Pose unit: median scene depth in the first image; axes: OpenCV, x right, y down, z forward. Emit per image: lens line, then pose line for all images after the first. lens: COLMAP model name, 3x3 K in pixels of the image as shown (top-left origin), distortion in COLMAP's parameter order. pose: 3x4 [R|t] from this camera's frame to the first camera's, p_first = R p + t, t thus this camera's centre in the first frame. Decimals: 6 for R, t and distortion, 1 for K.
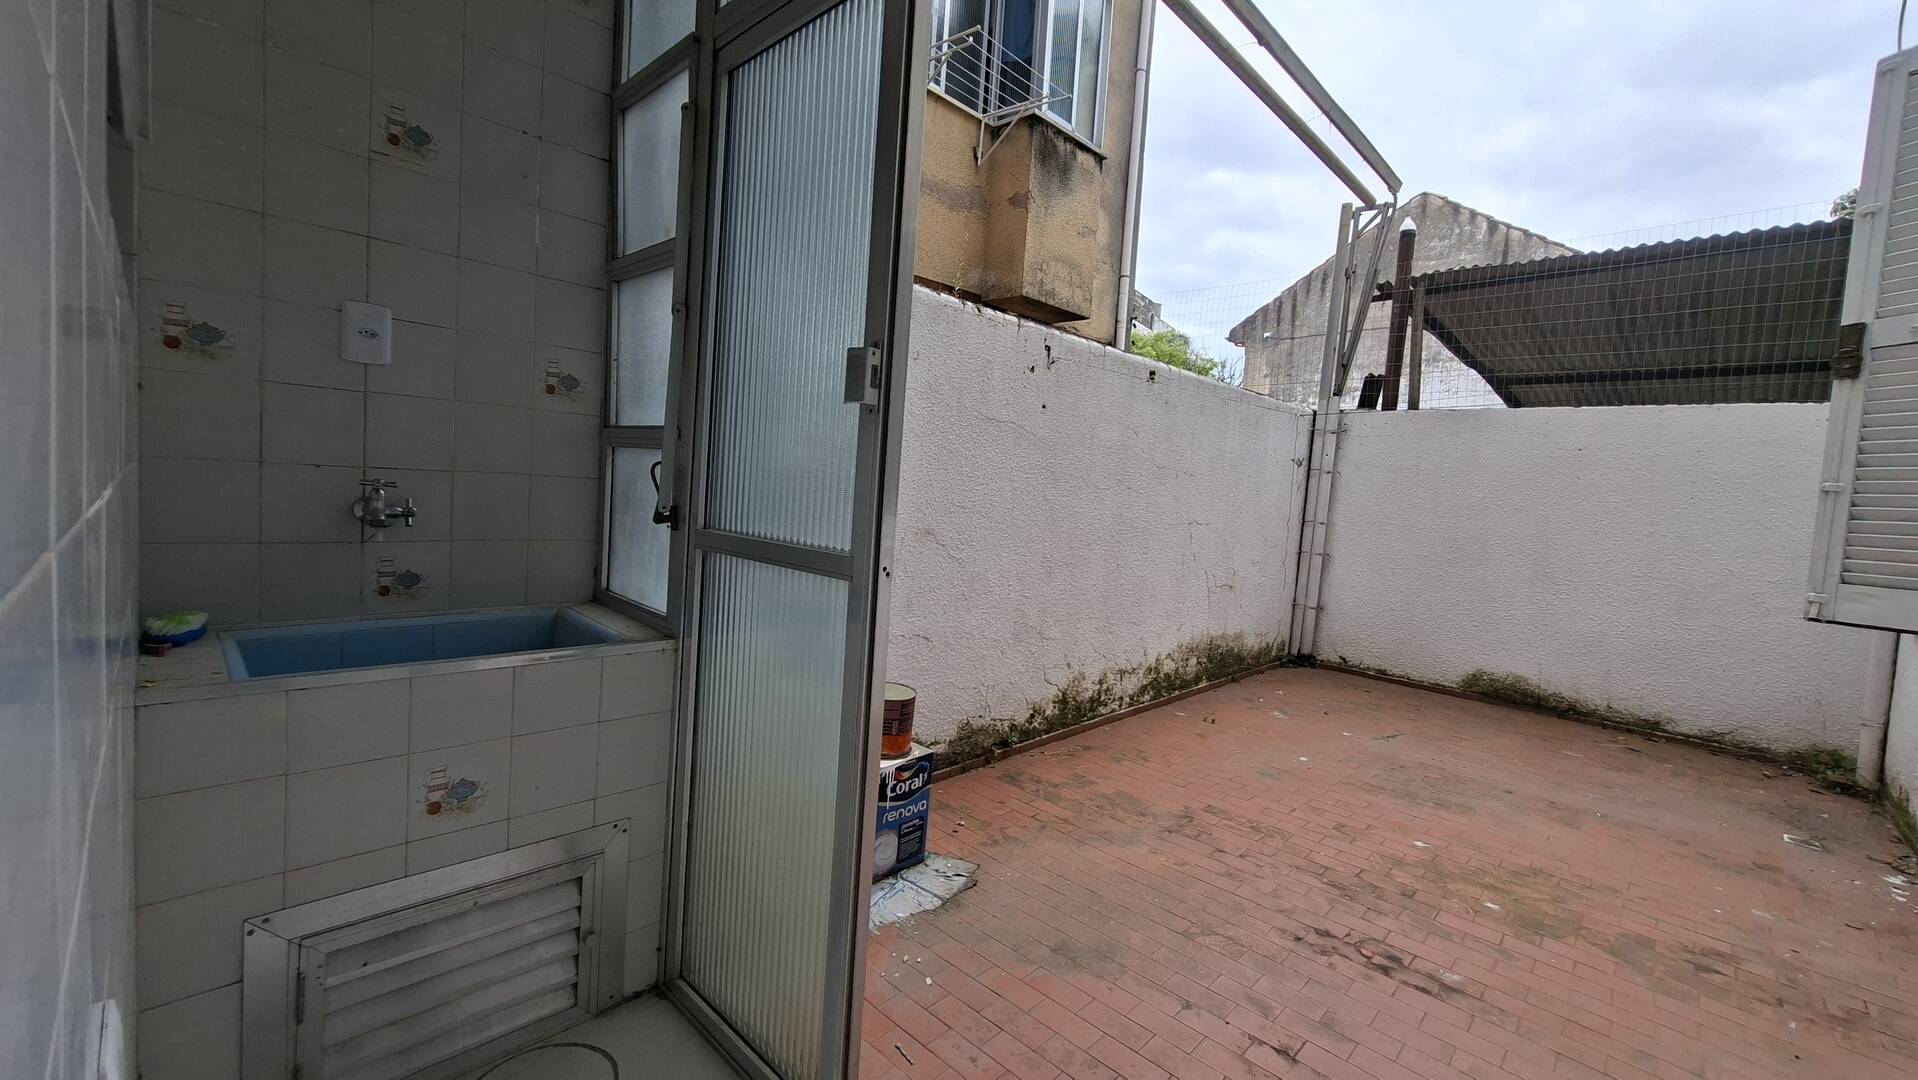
lens RADIAL K [[759.5, 0, 971.3], [0, 759.5, 533.4], [0, 0, 1]] dist [-0.010581, 0.003207]
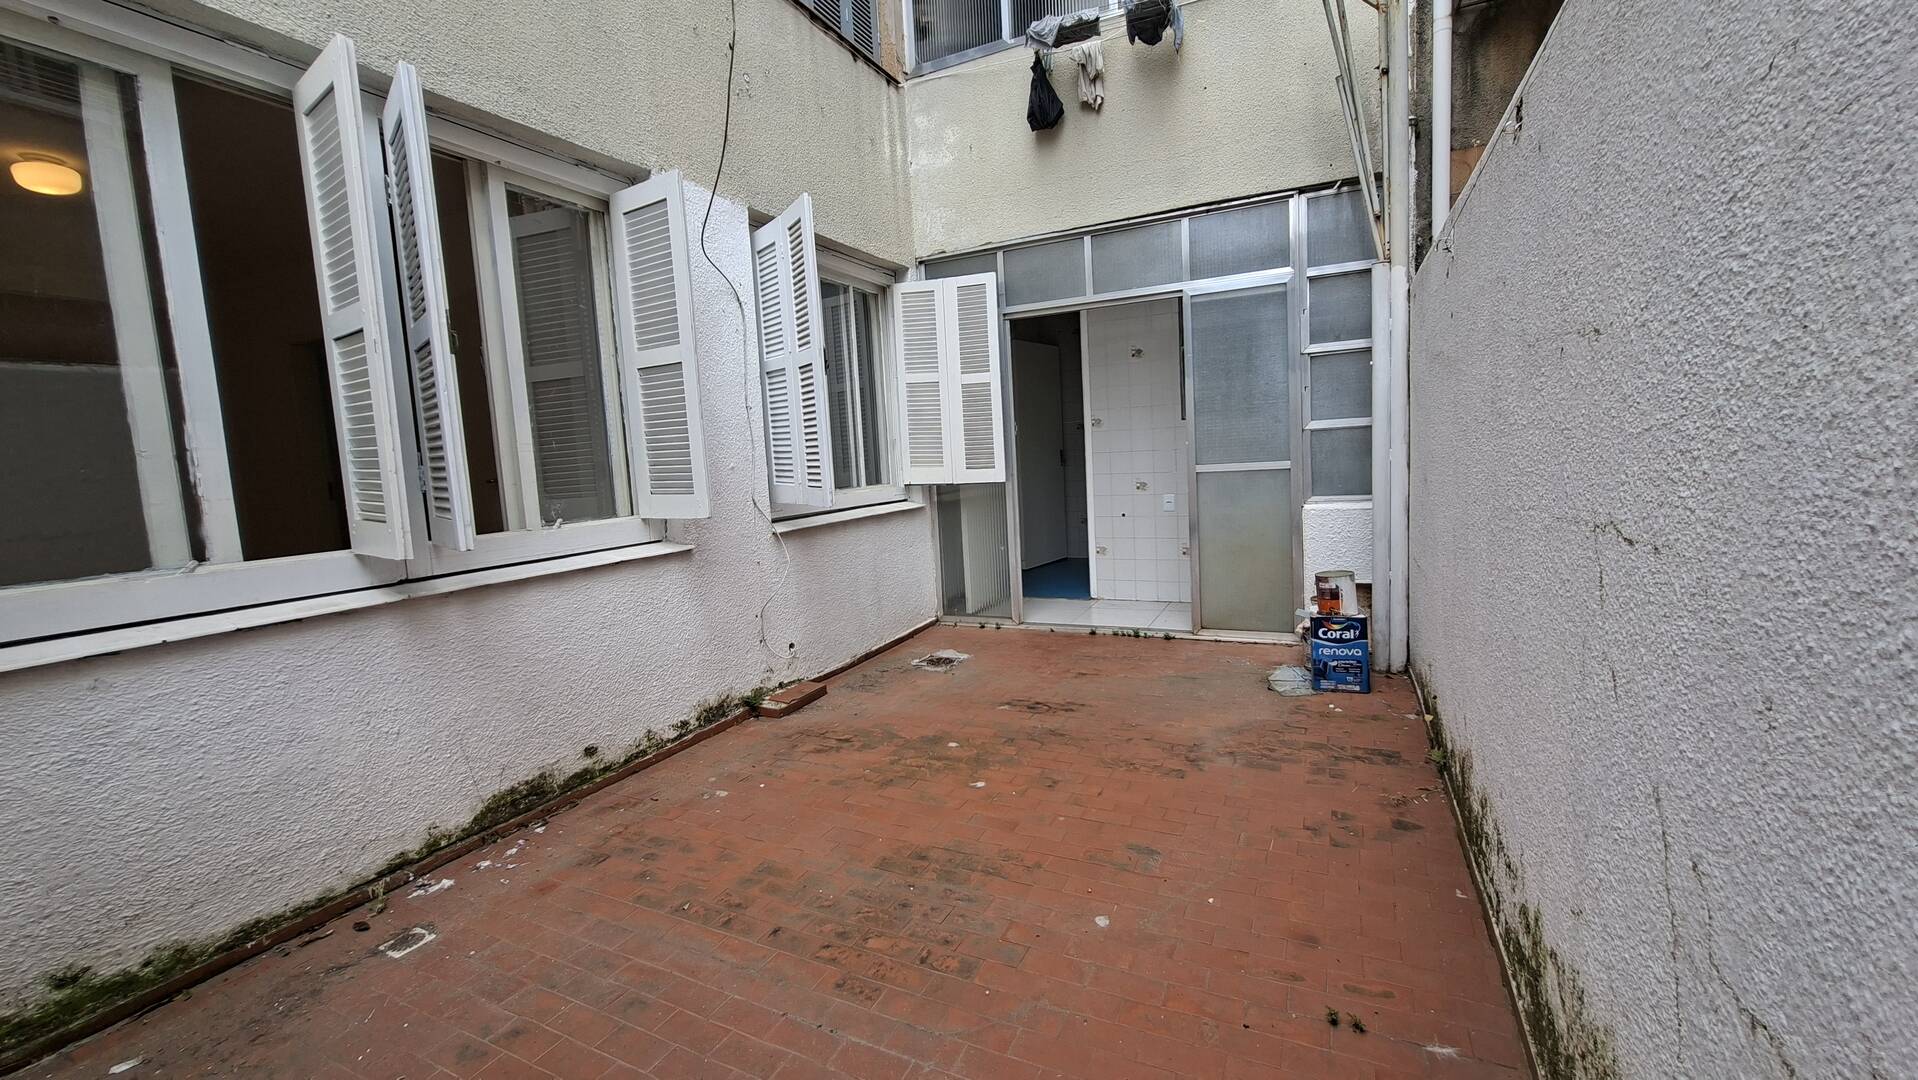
lens RADIAL K [[759.5, 0, 963.8], [0, 759.5, 524.3], [0, 0, 1]] dist [-0.010581, 0.003207]
pose [[-0.956170, 0.014137, -0.292470, 0.805436], [-0.026551, 0.990533, 0.134682, -0.059446], [0.291605, 0.136544, -0.946743, 1.693981]]
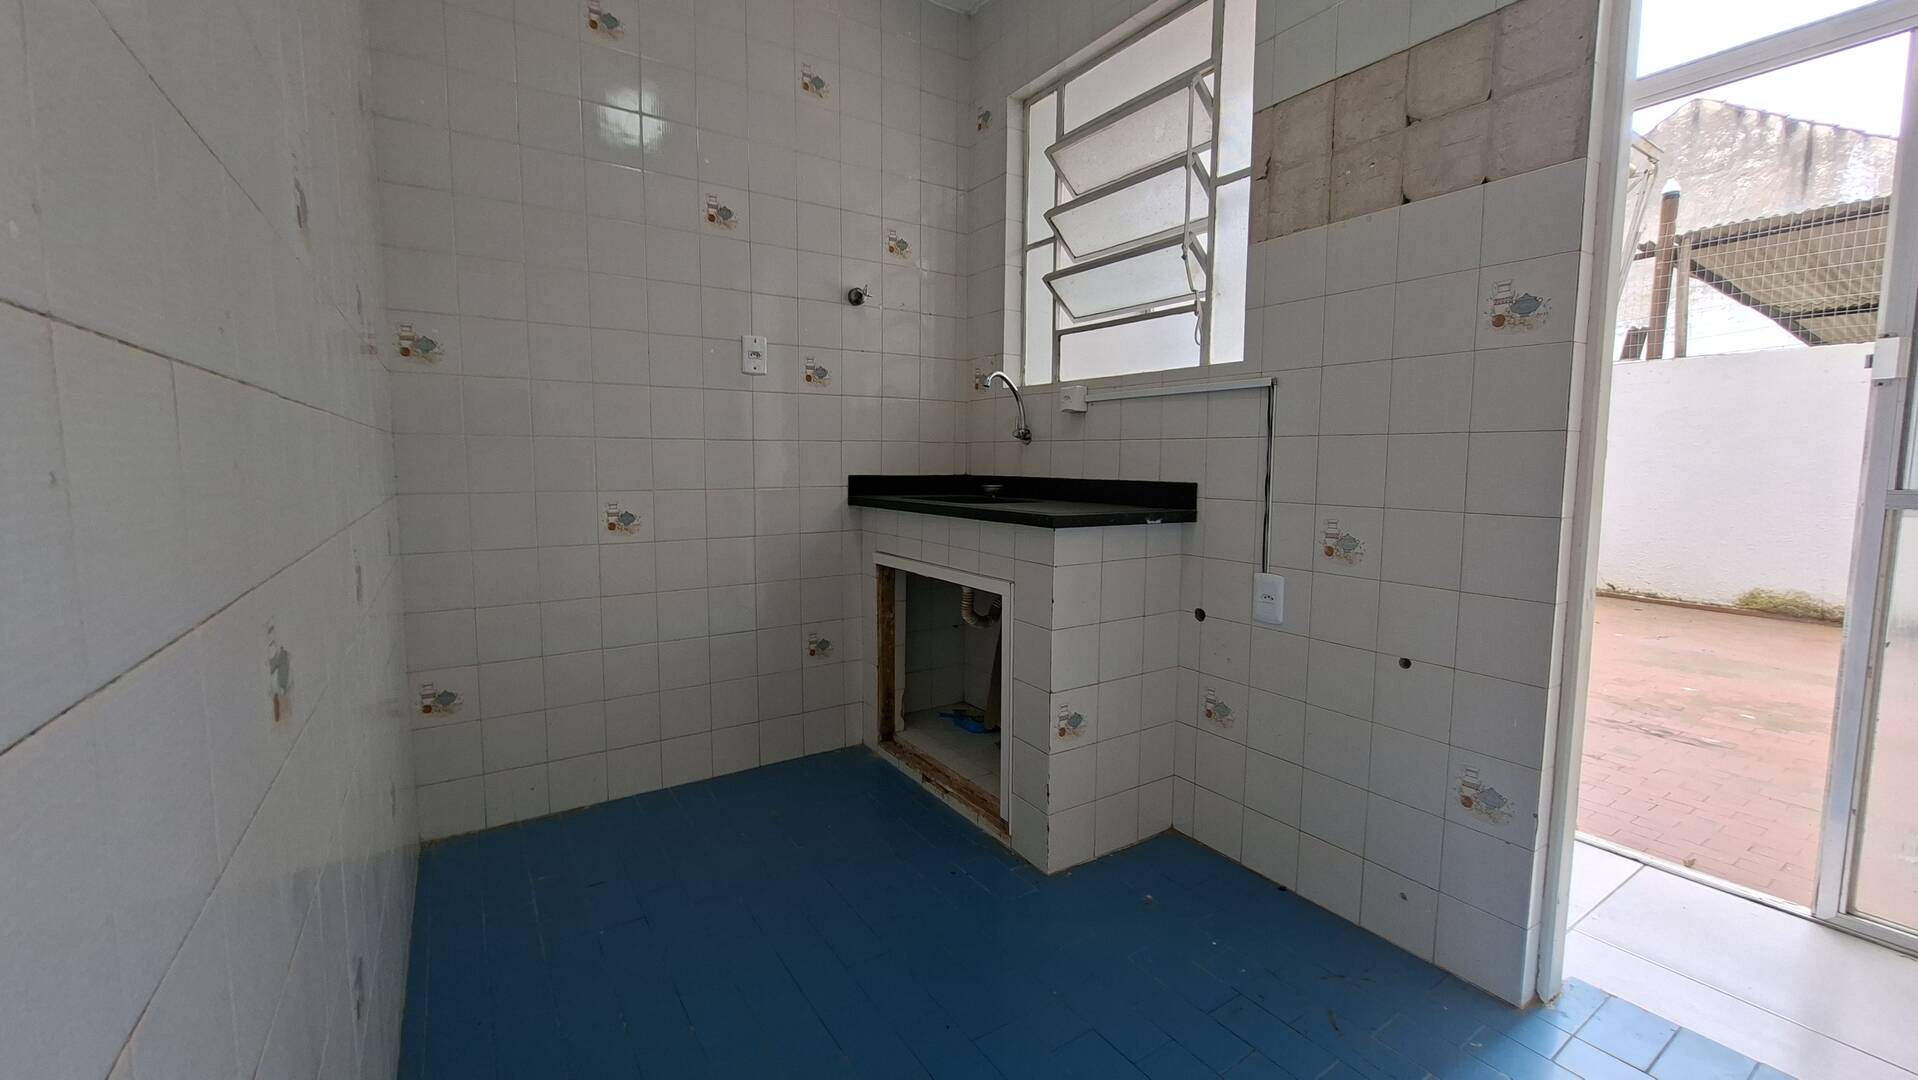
lens RADIAL K [[759.5, 0, 965.2], [0, 759.5, 533.5], [0, 0, 1]] dist [-0.010581, 0.003207]
pose [[0.970507, -0.037612, -0.238121, -0.298346], [0.044118, 0.998783, 0.022048, 0.038897], [0.237001, -0.031903, 0.970985, -0.547283]]
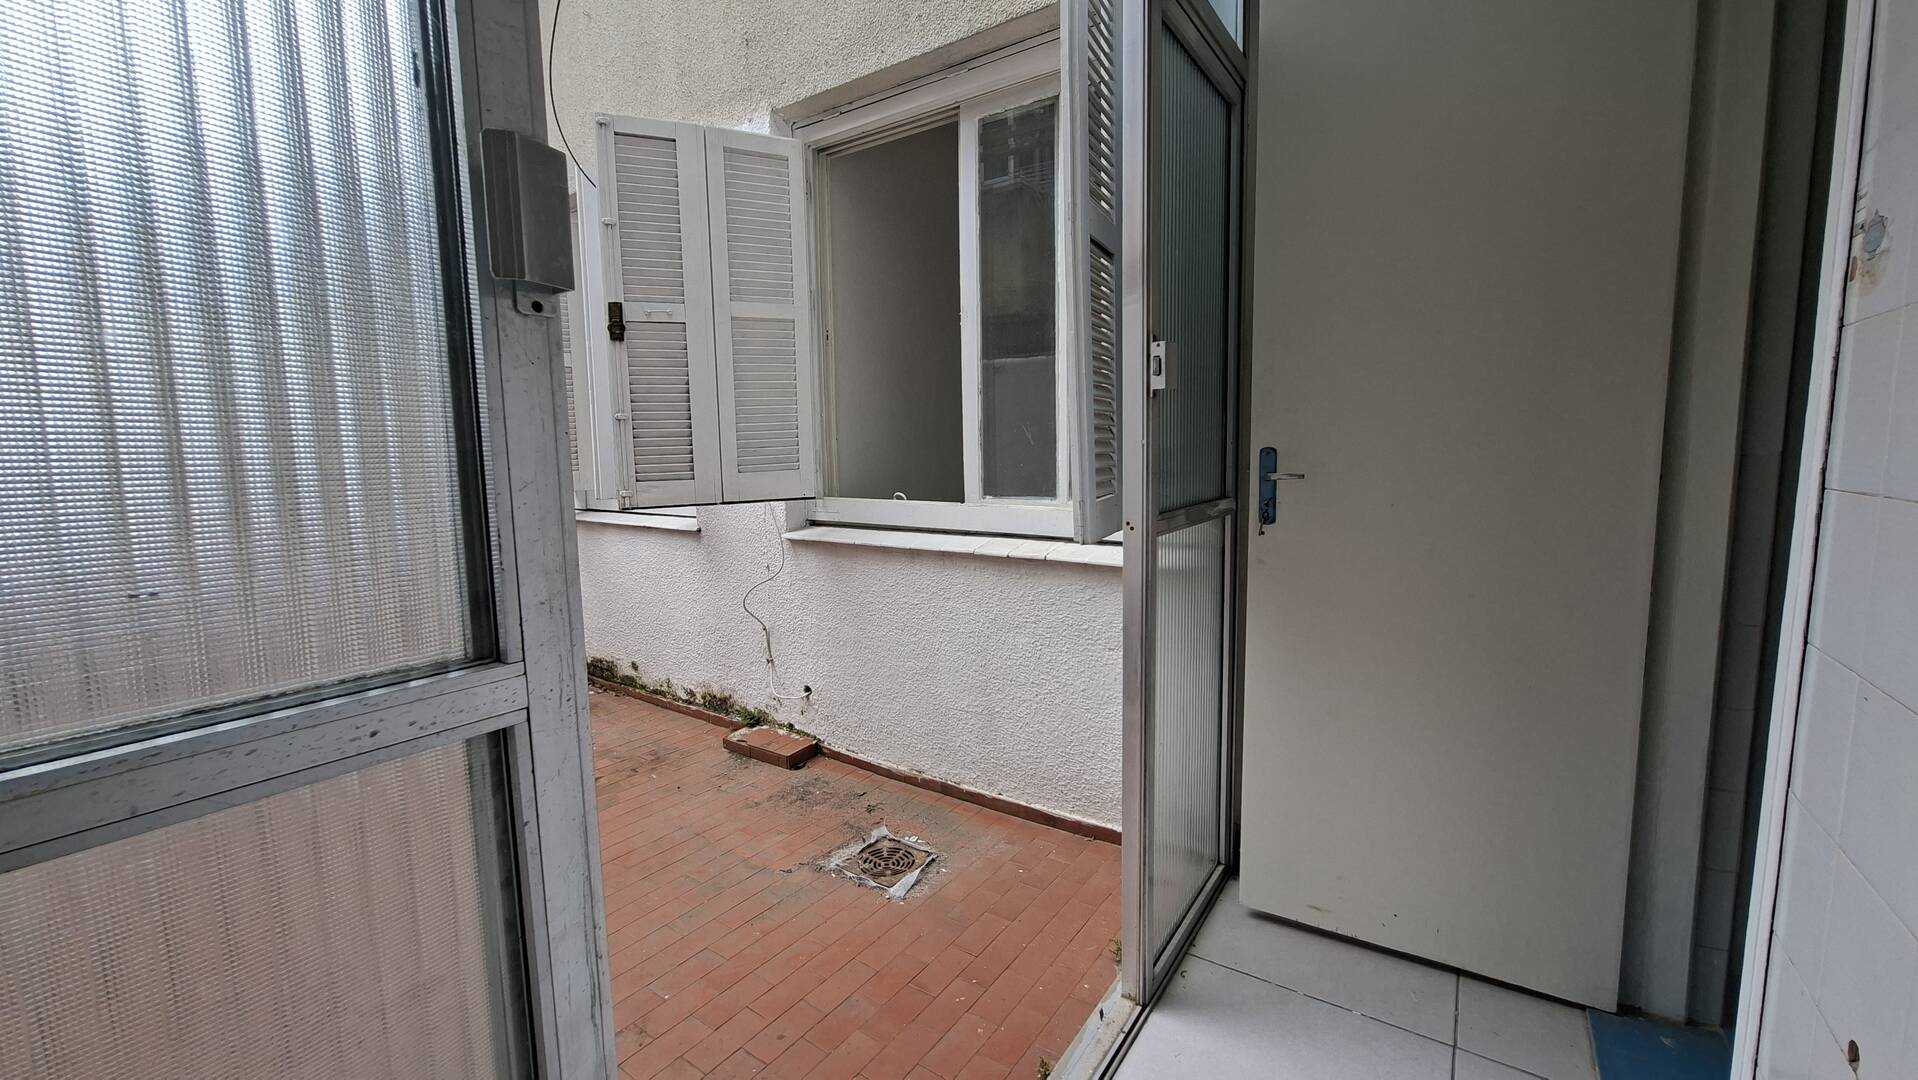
lens RADIAL K [[759.5, 0, 958.4], [0, 759.5, 527.8], [0, 0, 1]] dist [-0.010581, 0.003207]
pose [[-0.139877, -0.168796, 0.975675, -0.234506], [0.068141, 0.981386, 0.179553, -0.039168], [-0.987821, 0.091599, -0.125772, 0.329414]]
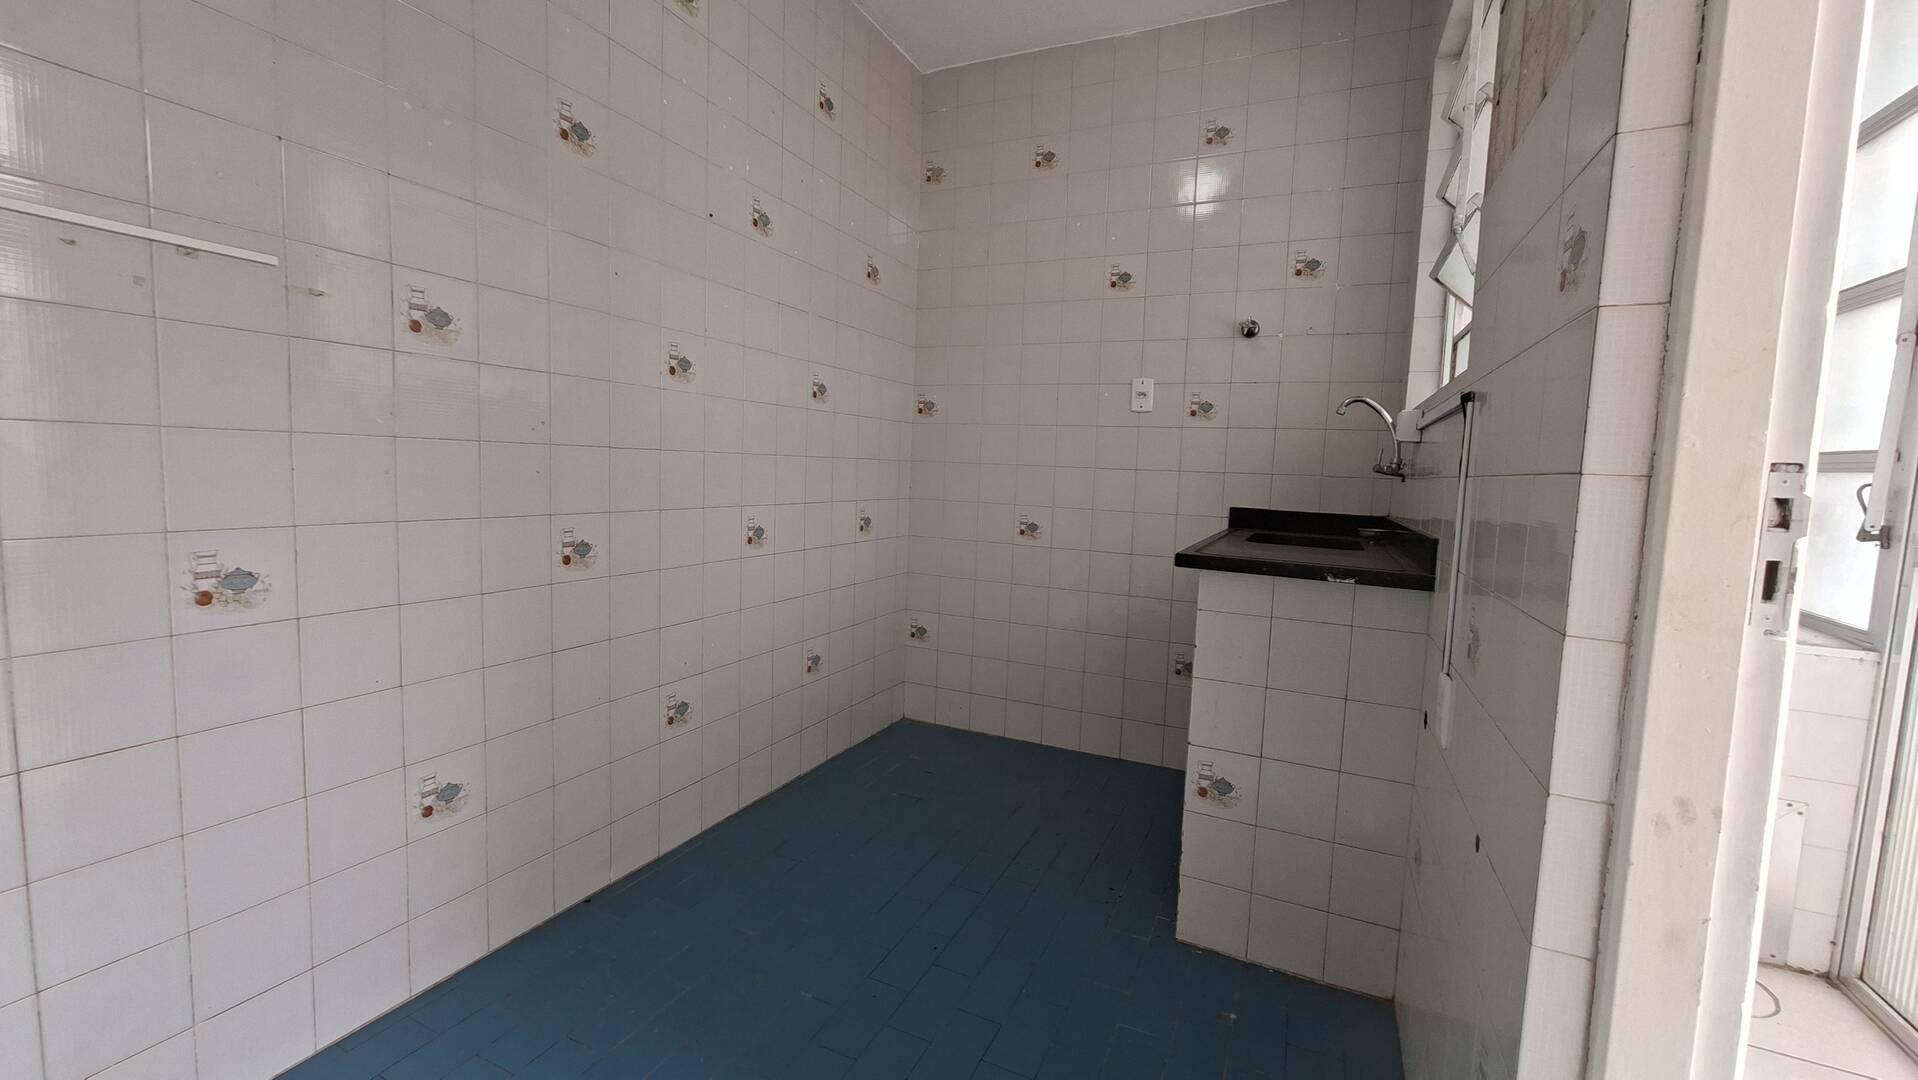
lens RADIAL K [[759.5, 0, 969.4], [0, 759.5, 530.0], [0, 0, 1]] dist [-0.010581, 0.003207]
pose [[0.311653, 0.022722, -0.949924, 0.108972], [-0.076666, 0.997056, -0.001304, 0.036734], [0.947098, 0.073234, 0.312477, -0.283775]]
